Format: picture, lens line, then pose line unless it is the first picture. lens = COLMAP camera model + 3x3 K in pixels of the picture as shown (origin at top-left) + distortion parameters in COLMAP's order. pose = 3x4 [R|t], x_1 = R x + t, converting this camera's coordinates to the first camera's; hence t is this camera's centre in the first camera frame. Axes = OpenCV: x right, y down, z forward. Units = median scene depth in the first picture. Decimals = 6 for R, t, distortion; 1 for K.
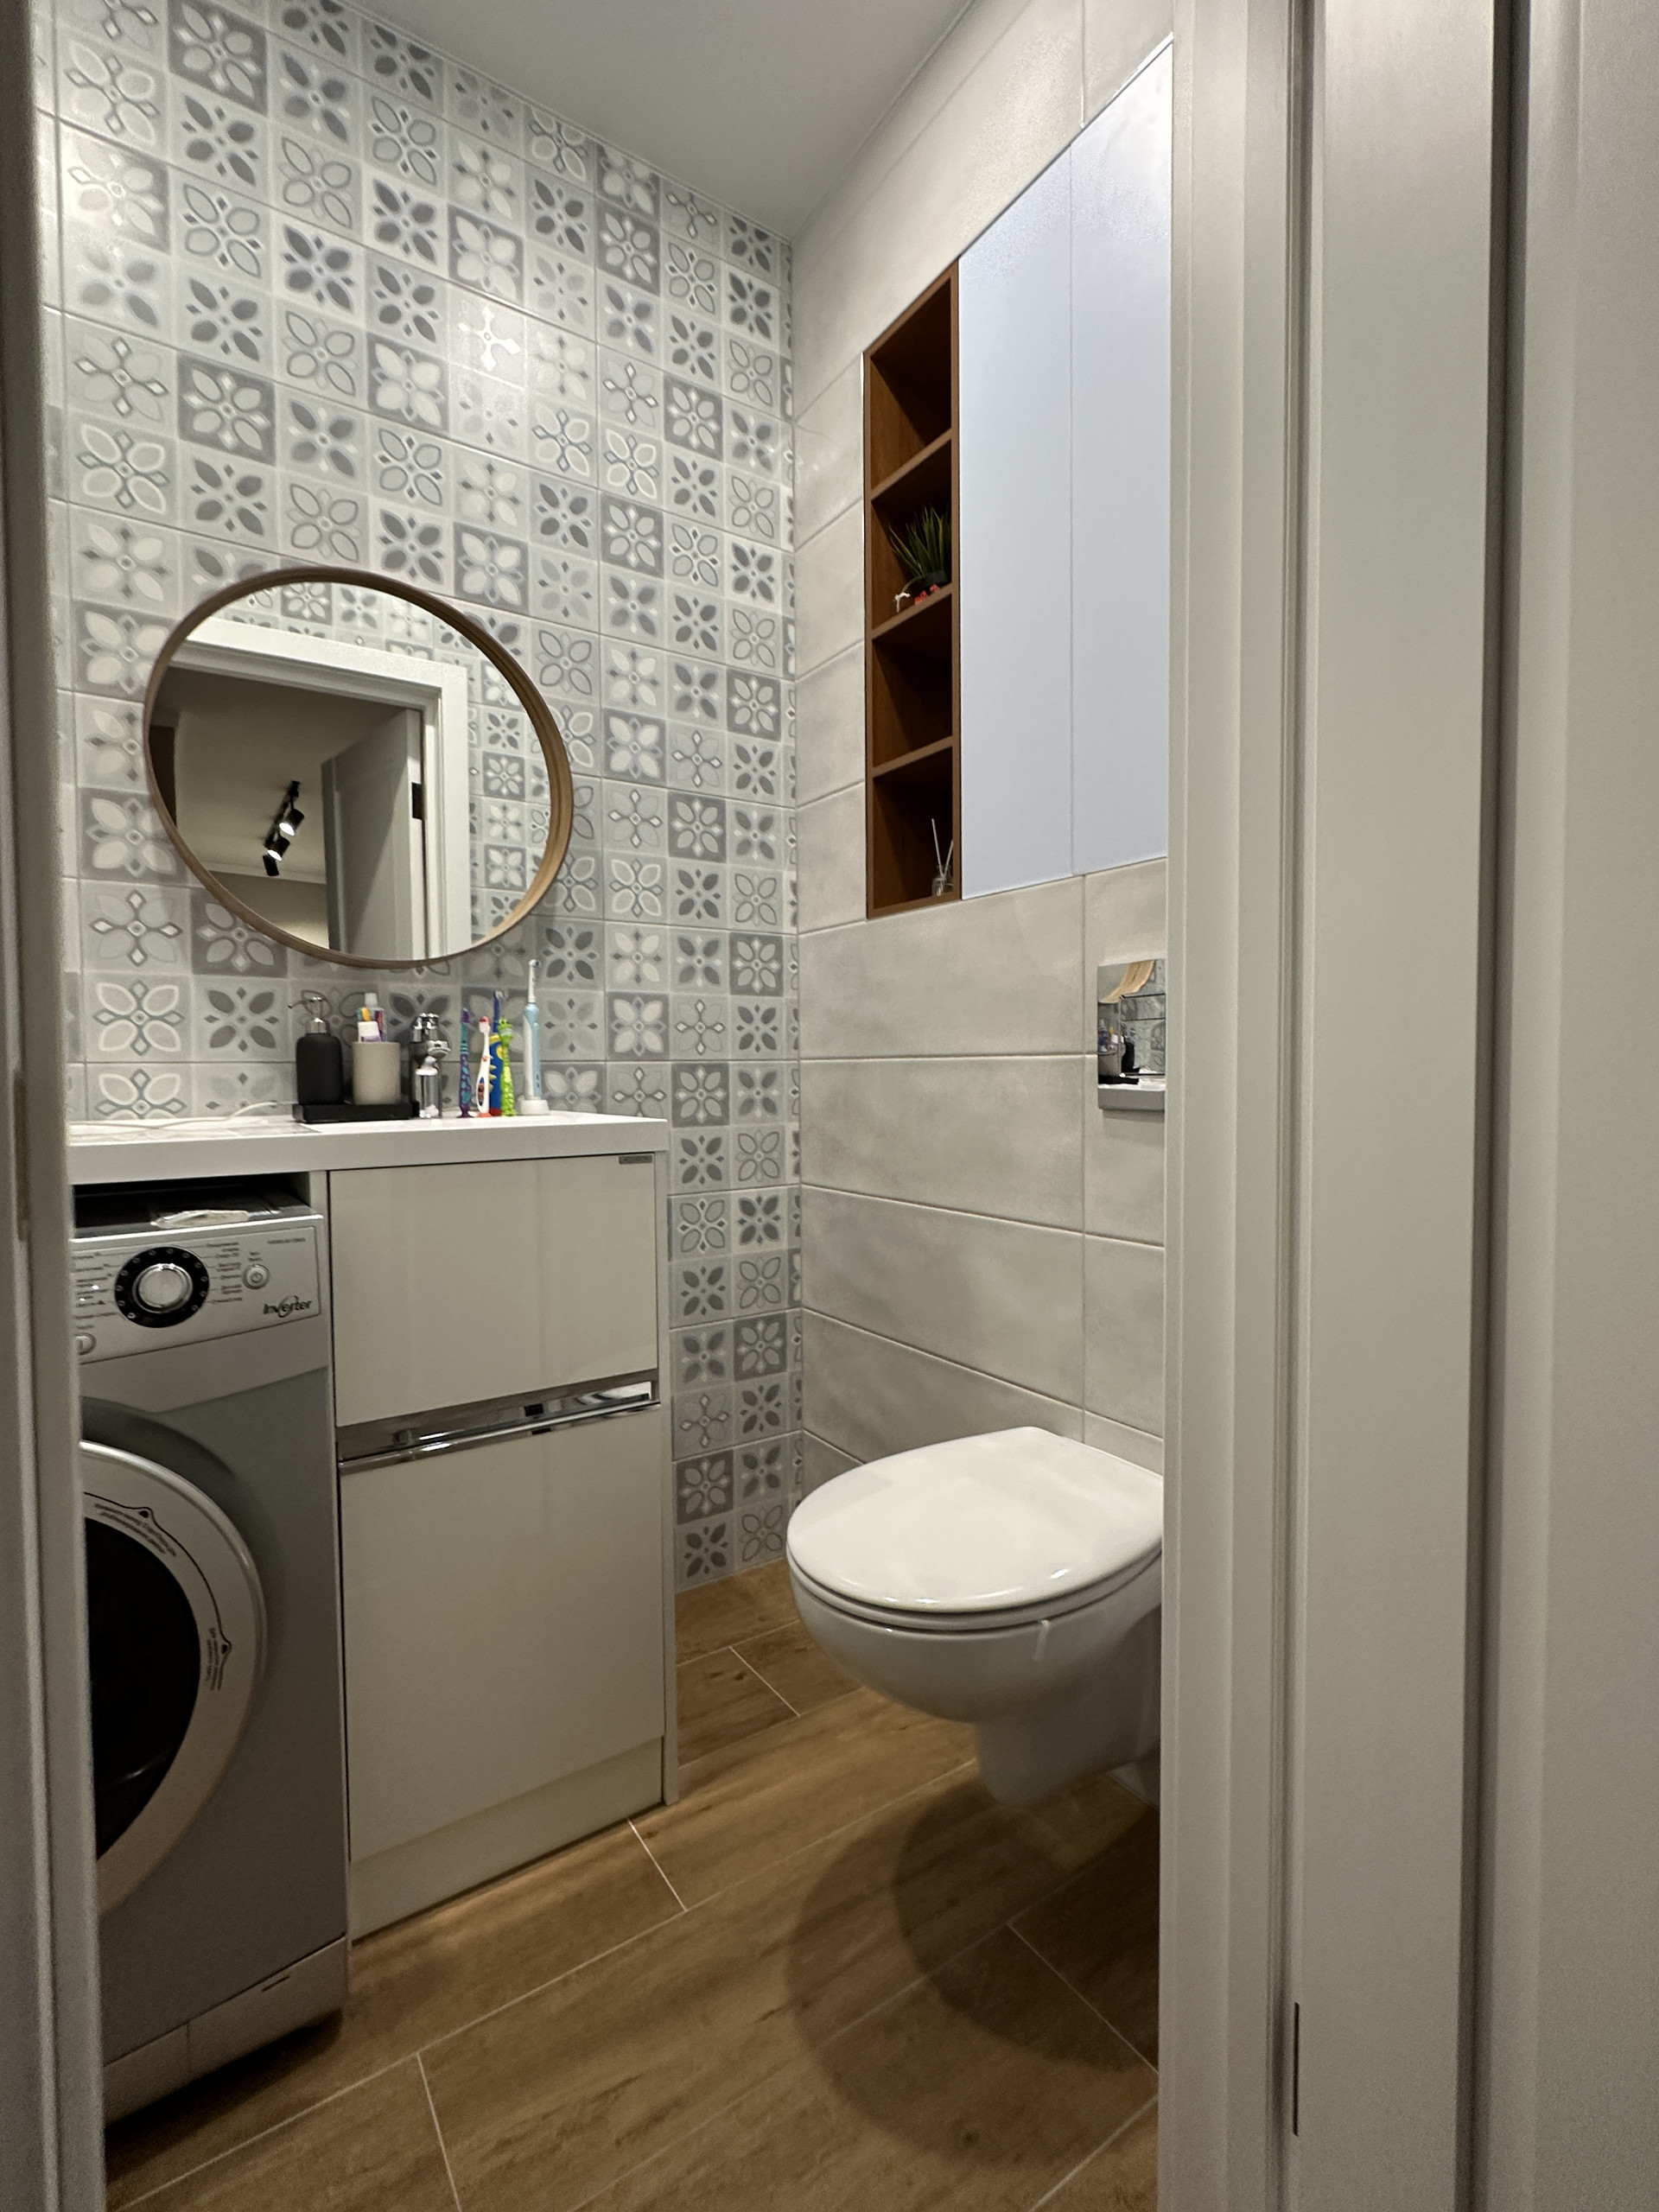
lens RADIAL K [[997.2, 0, 828.7], [0, 997.2, 1102.6], [0, 0, 1]] dist [0.004178, 0.000324]
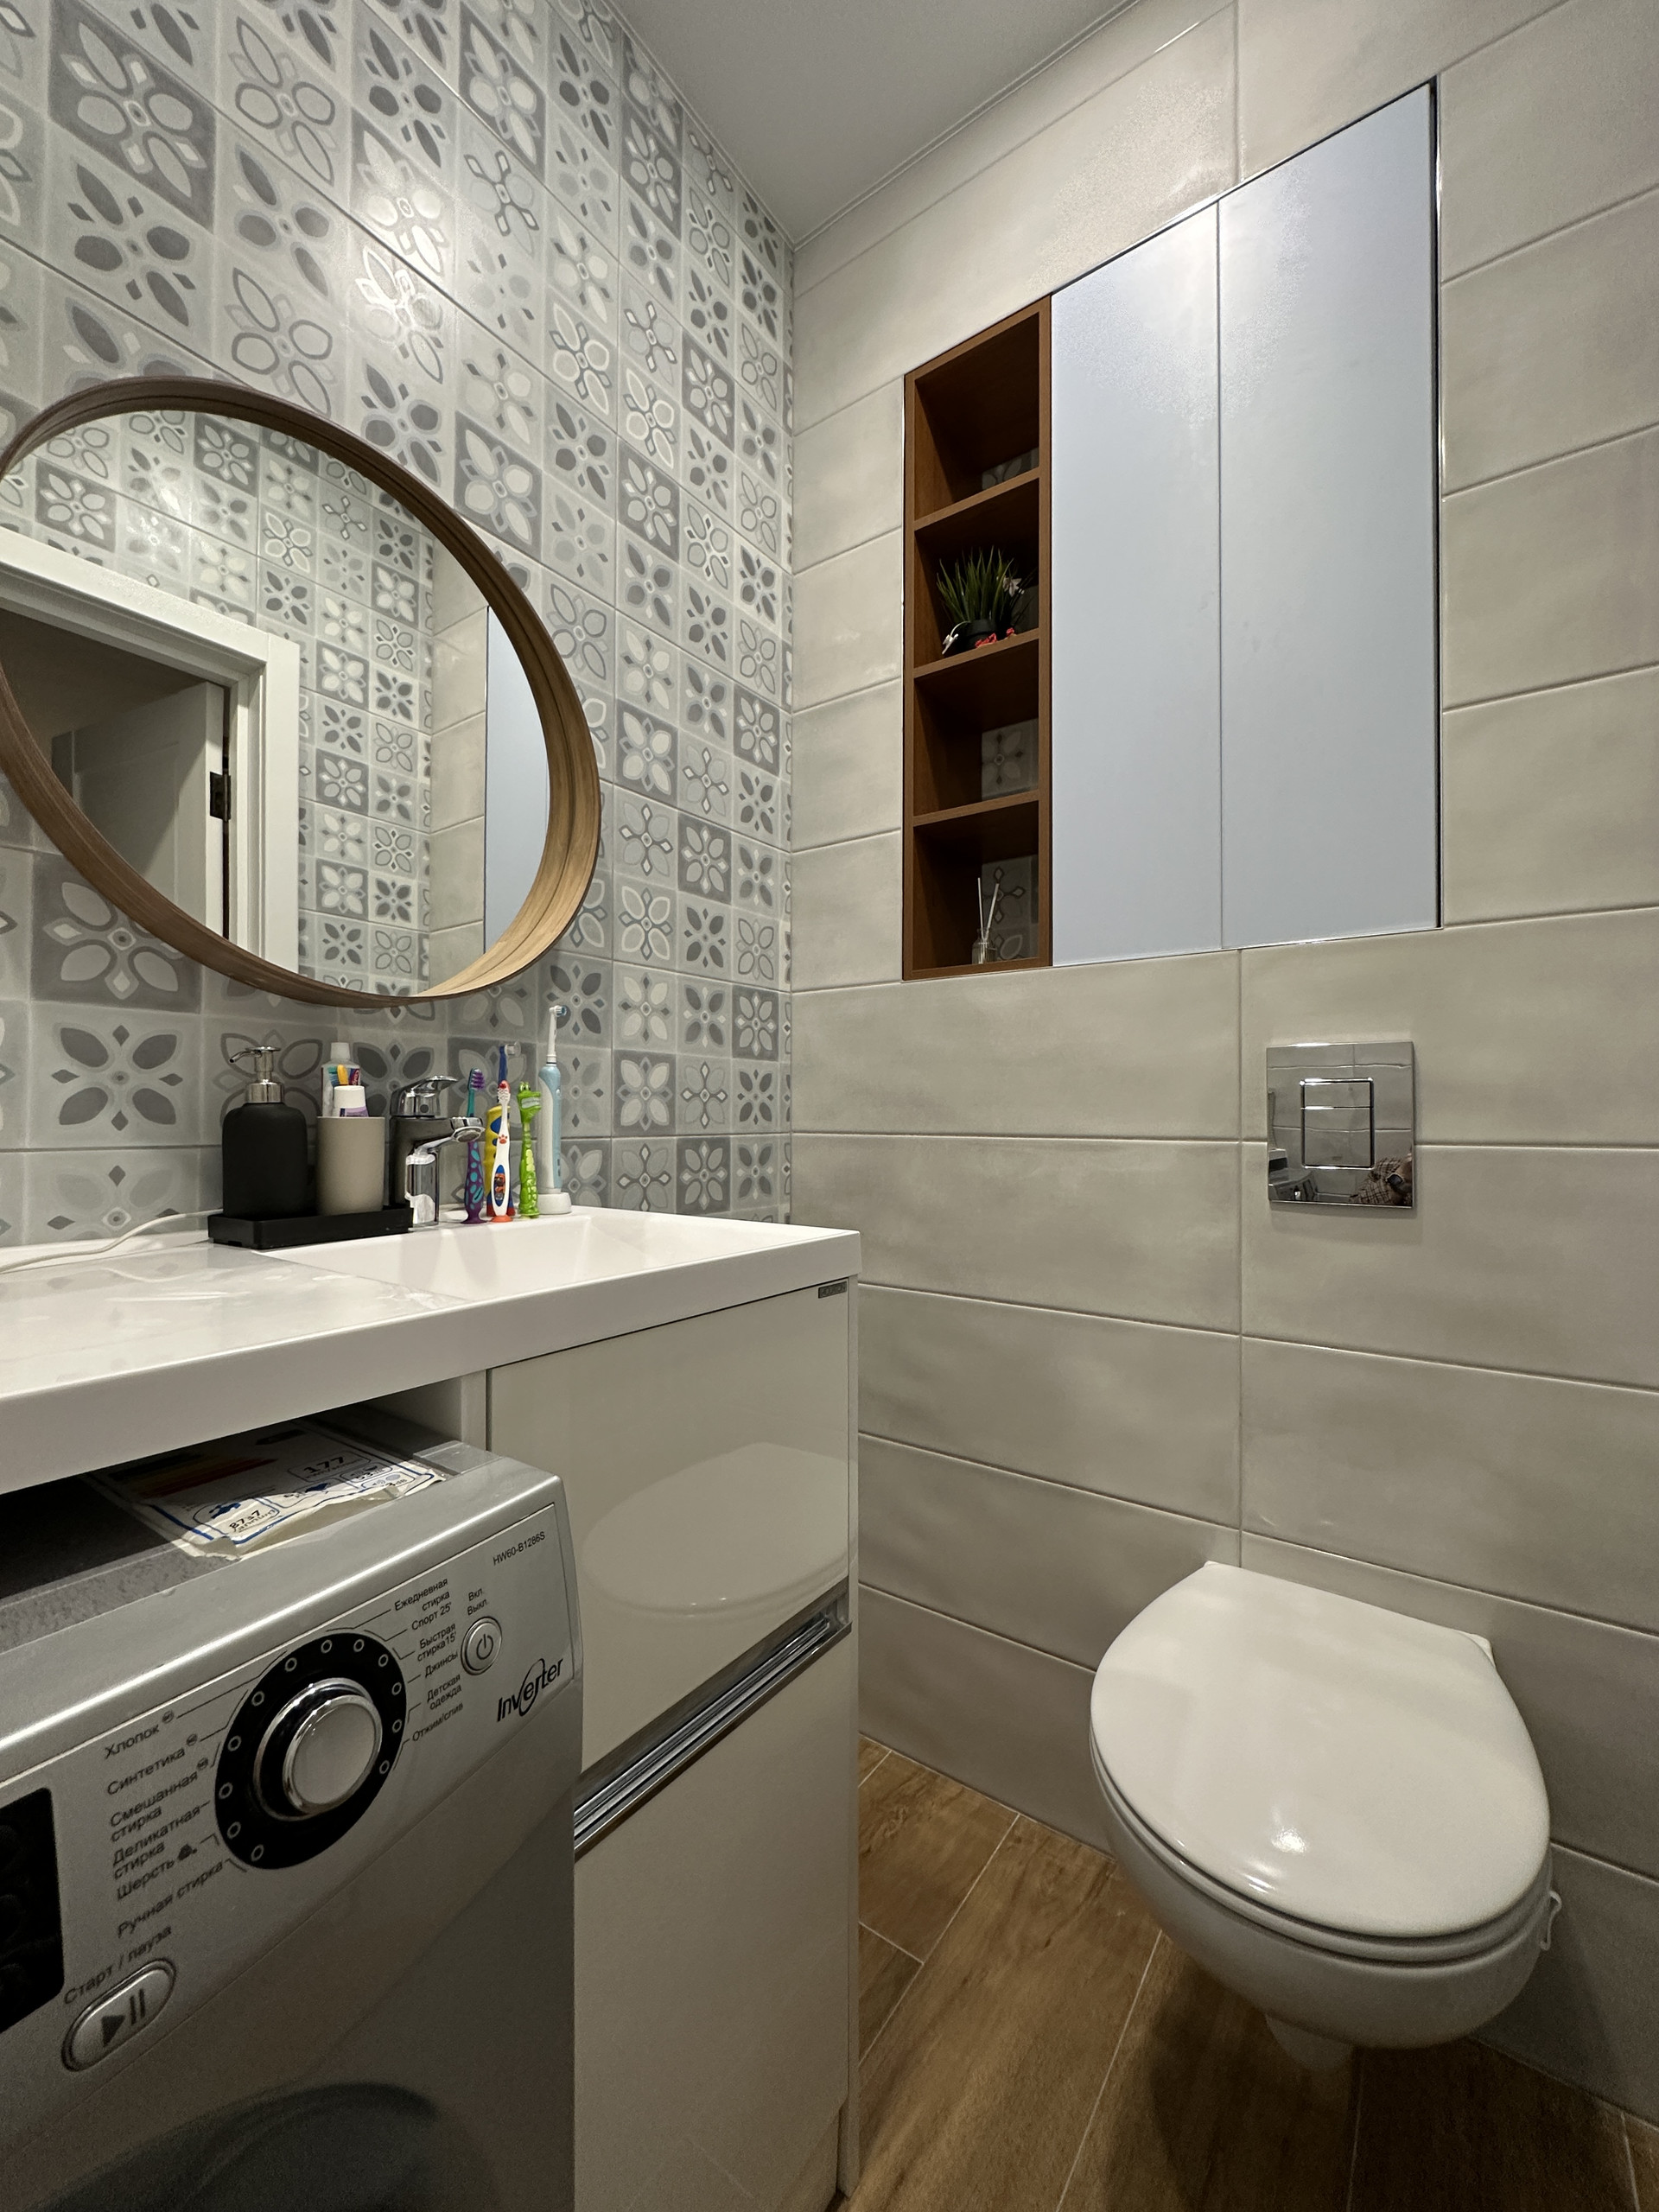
lens RADIAL K [[878.4, 0, 832.5], [0, 878.4, 1108.7], [0, 0, 1]] dist [0.000929, 0.000067]
pose [[0.938070, 0.014698, 0.346134, -0.316167], [0.000863, 0.998997, -0.044760, -0.034657], [-0.346444, 0.042287, 0.937117, 0.301776]]
